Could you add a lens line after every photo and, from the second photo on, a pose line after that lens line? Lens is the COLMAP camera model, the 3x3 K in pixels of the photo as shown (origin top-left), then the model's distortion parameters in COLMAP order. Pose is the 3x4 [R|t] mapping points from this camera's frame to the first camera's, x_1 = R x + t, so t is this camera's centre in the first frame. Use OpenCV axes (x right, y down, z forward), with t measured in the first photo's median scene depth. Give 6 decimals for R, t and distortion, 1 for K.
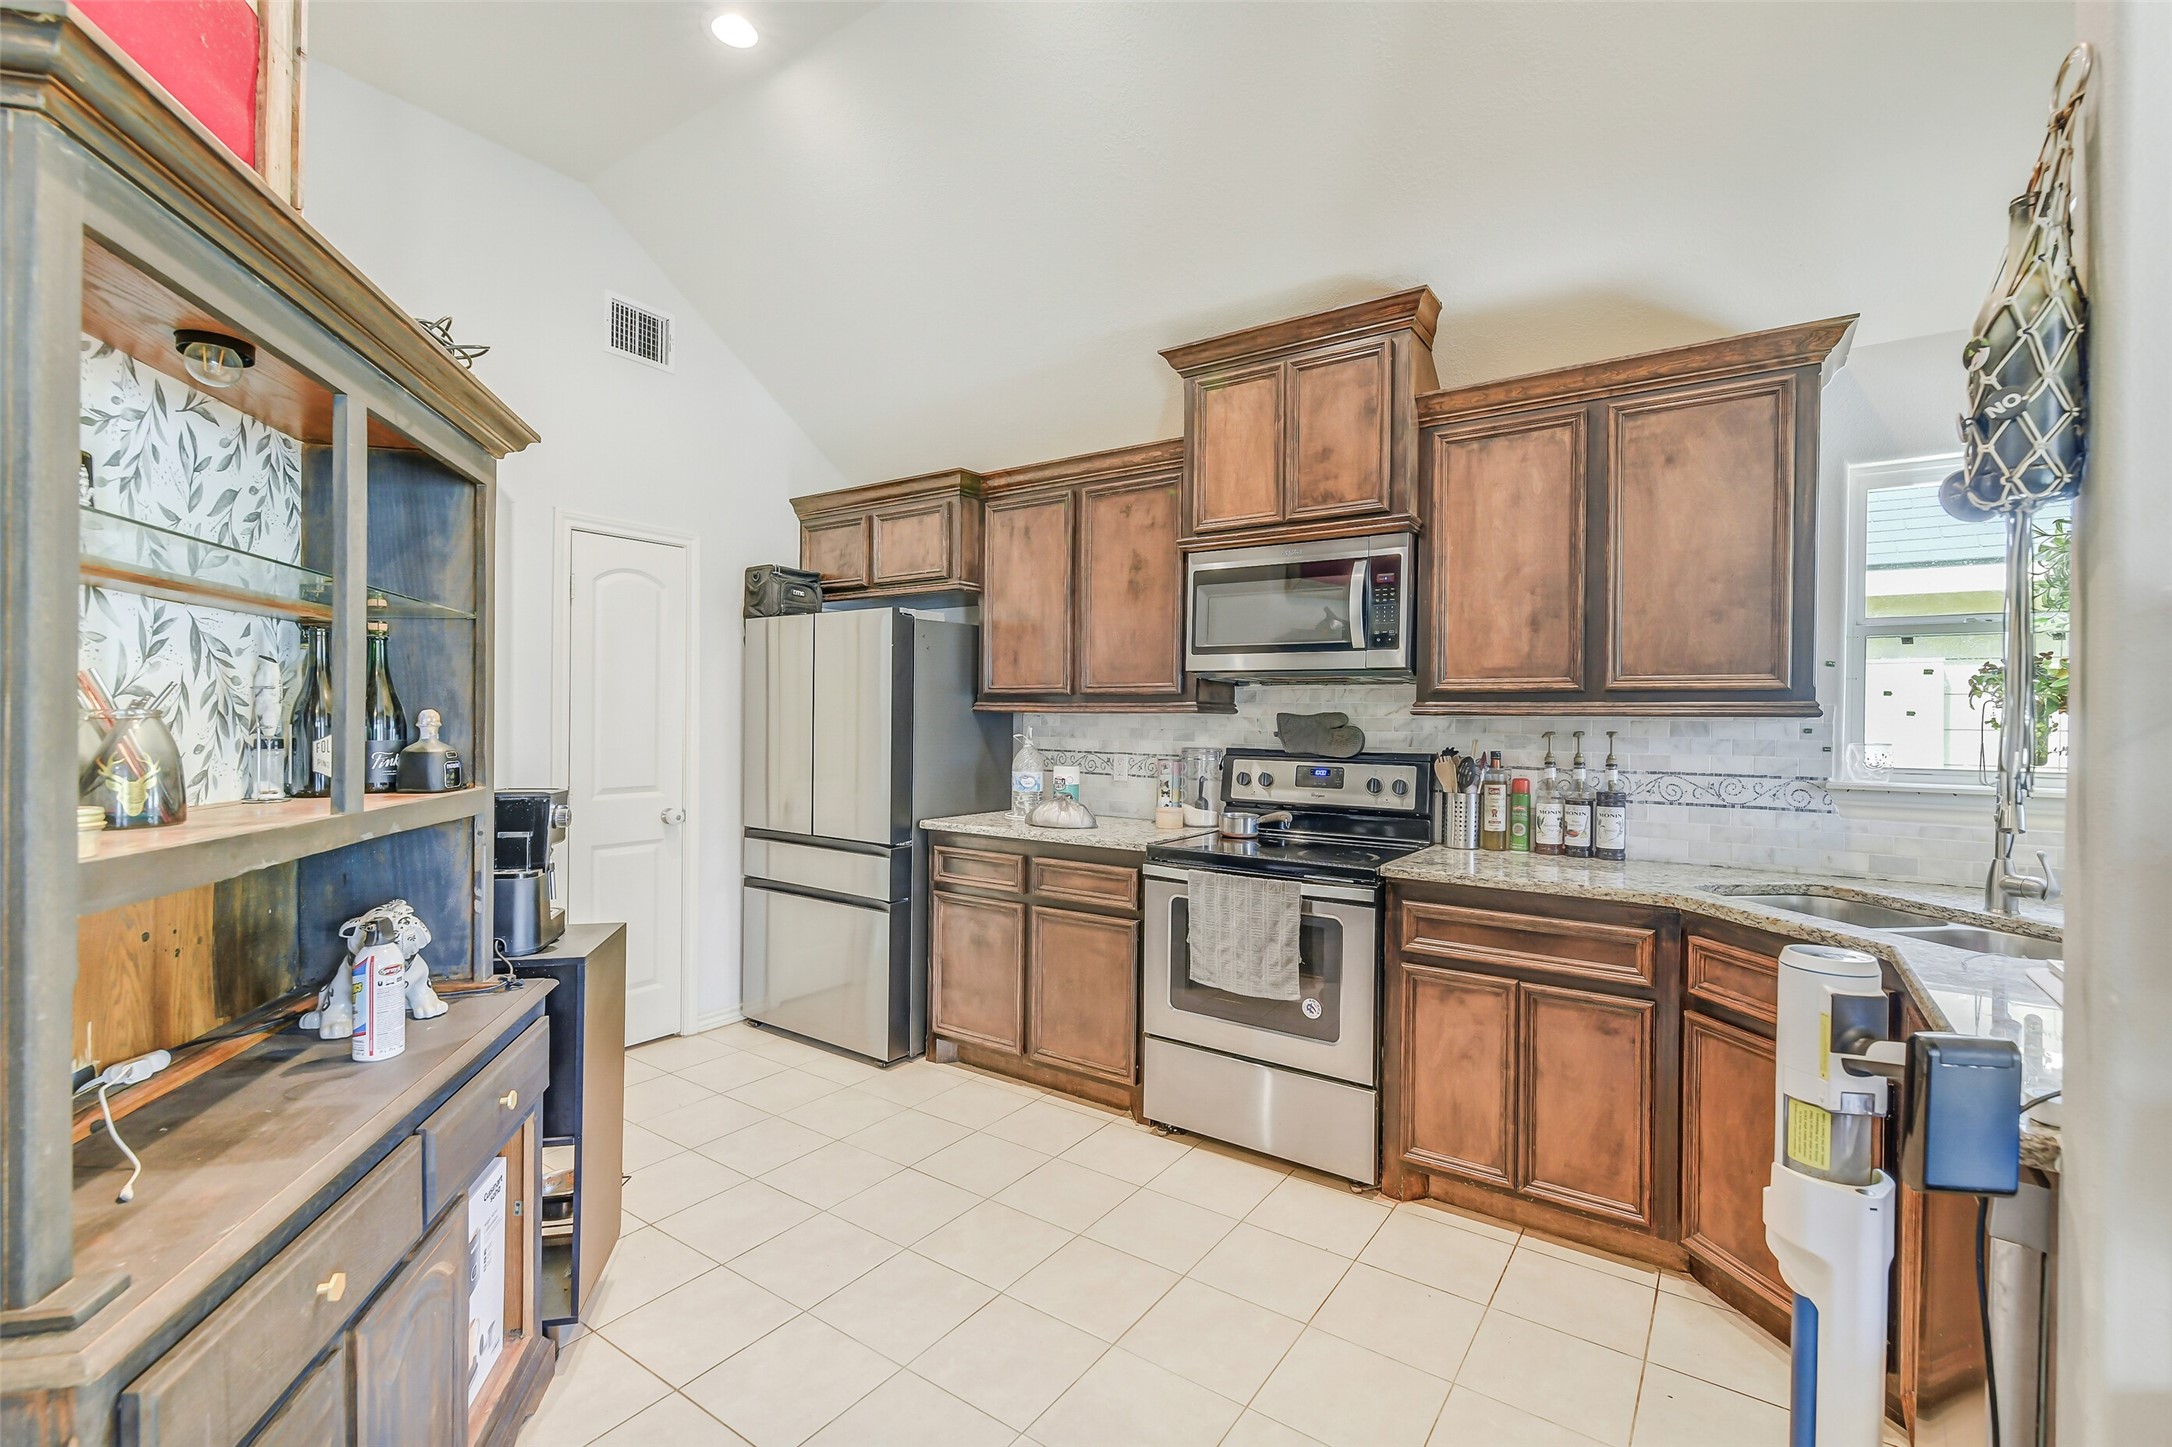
lens RADIAL K [[946.9, 0, 1077.8], [0, 946.9, 725.6], [0, 0, 1]] dist [-0.000752, -0.000772]
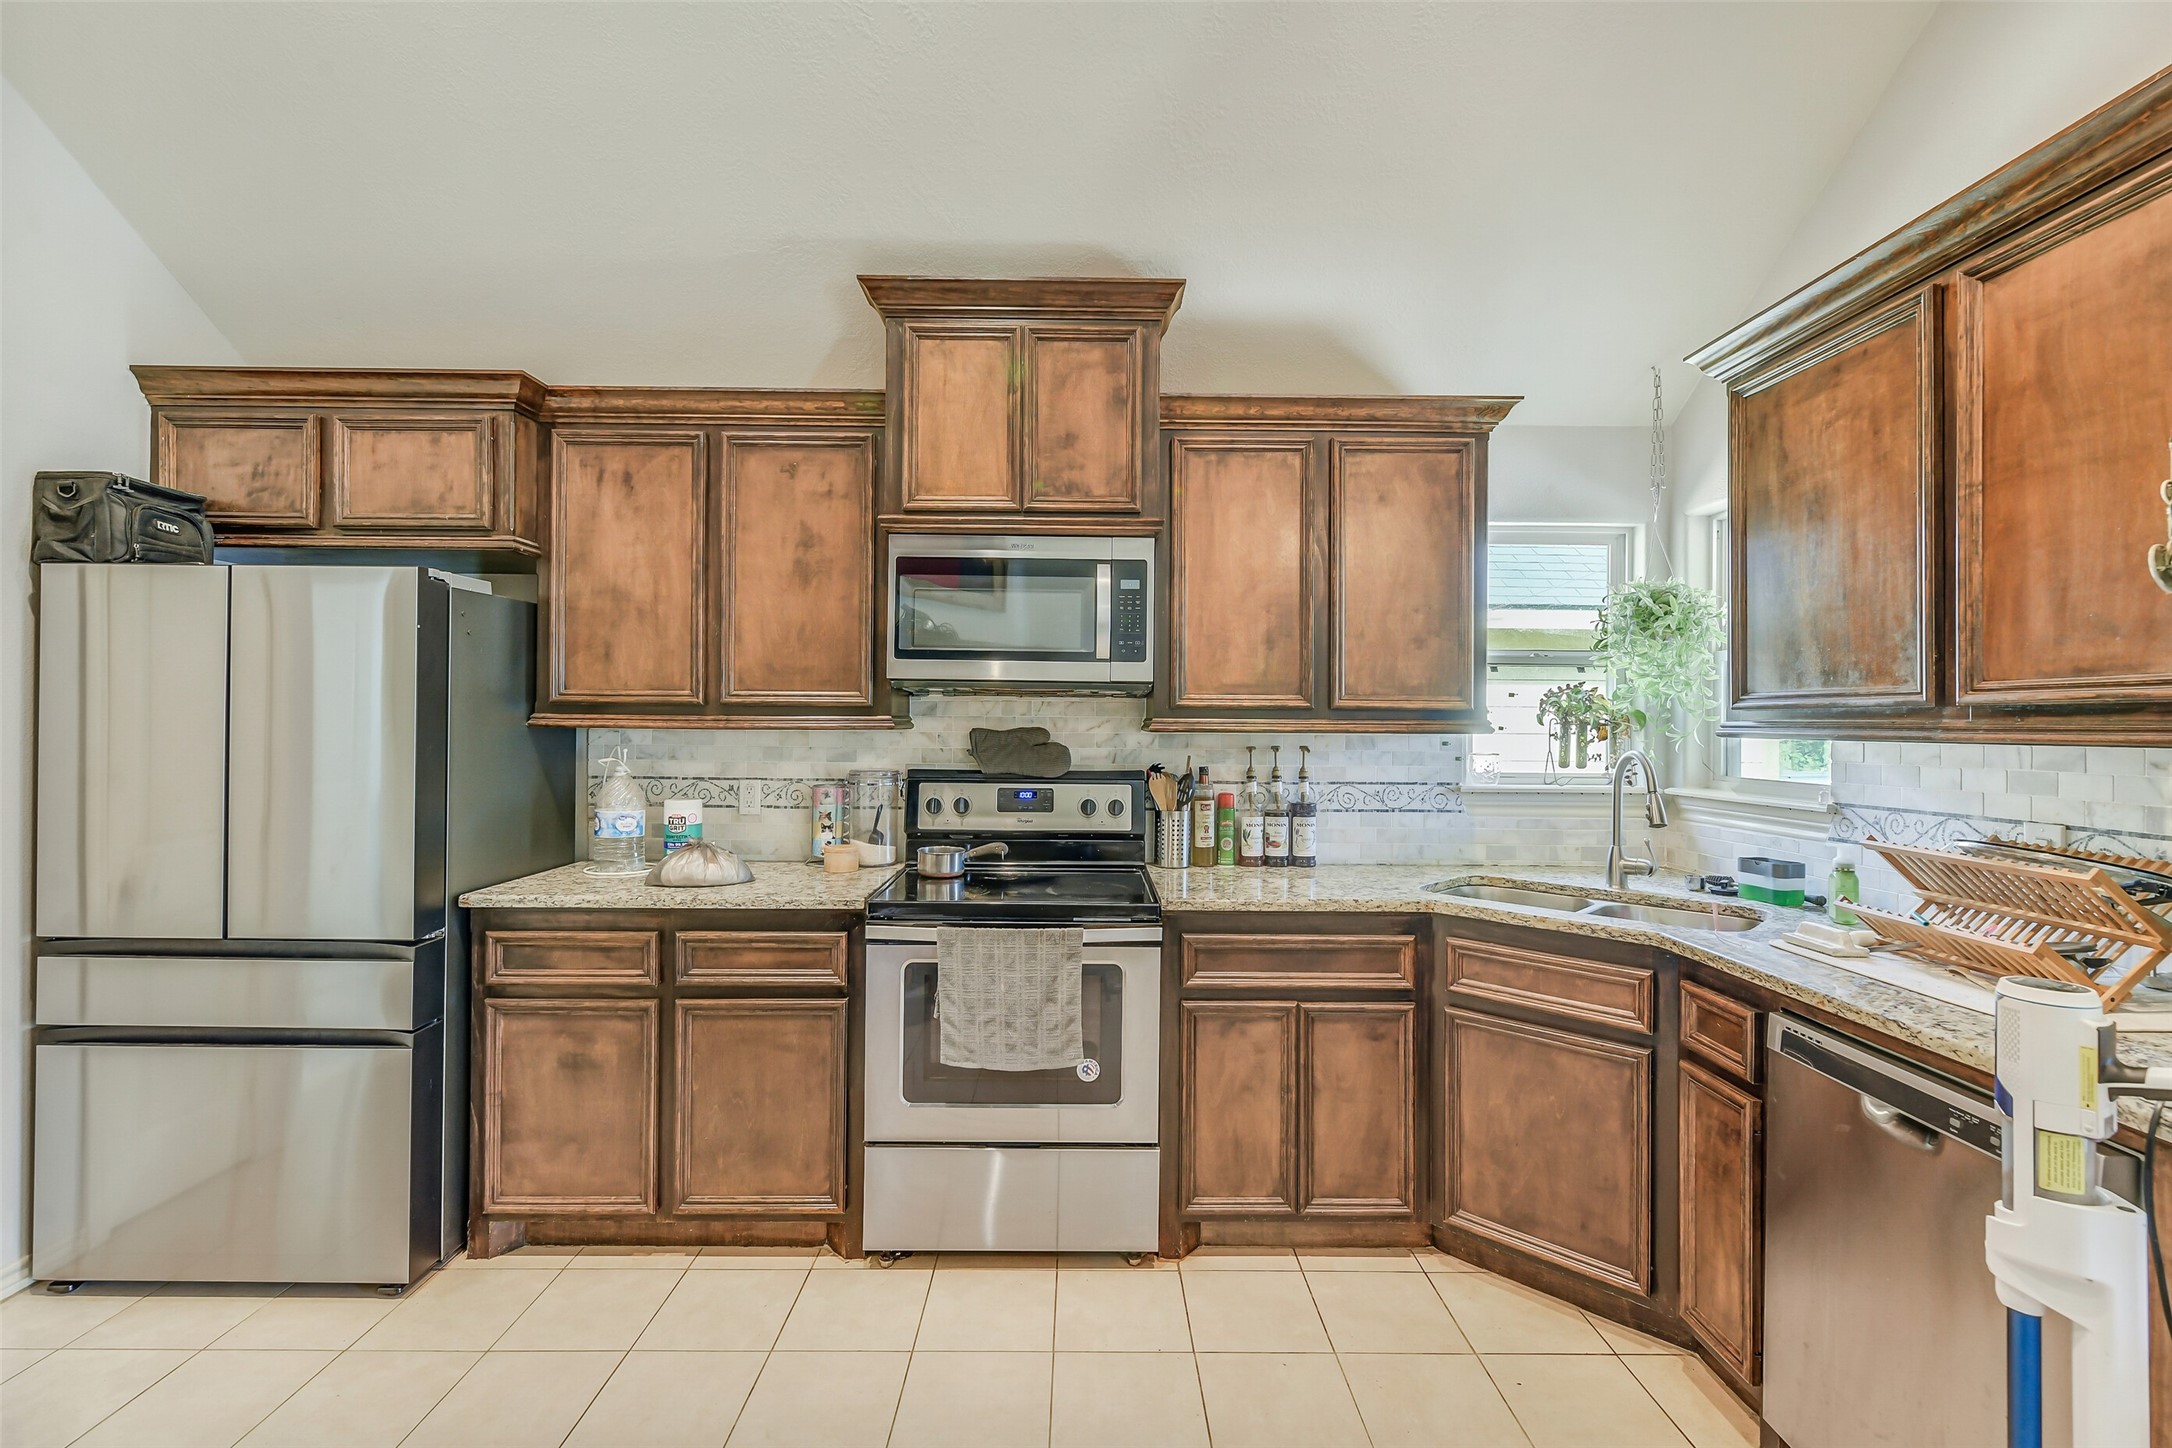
lens RADIAL K [[946.9, 0, 1082.9], [0, 946.9, 716.8], [0, 0, 1]] dist [-0.000752, -0.000772]
pose [[0.812275, -0.002329, 0.583270, -0.250797], [0.006398, 0.999967, -0.004916, -0.022125], [-0.583239, 0.007725, 0.812264, 0.273386]]
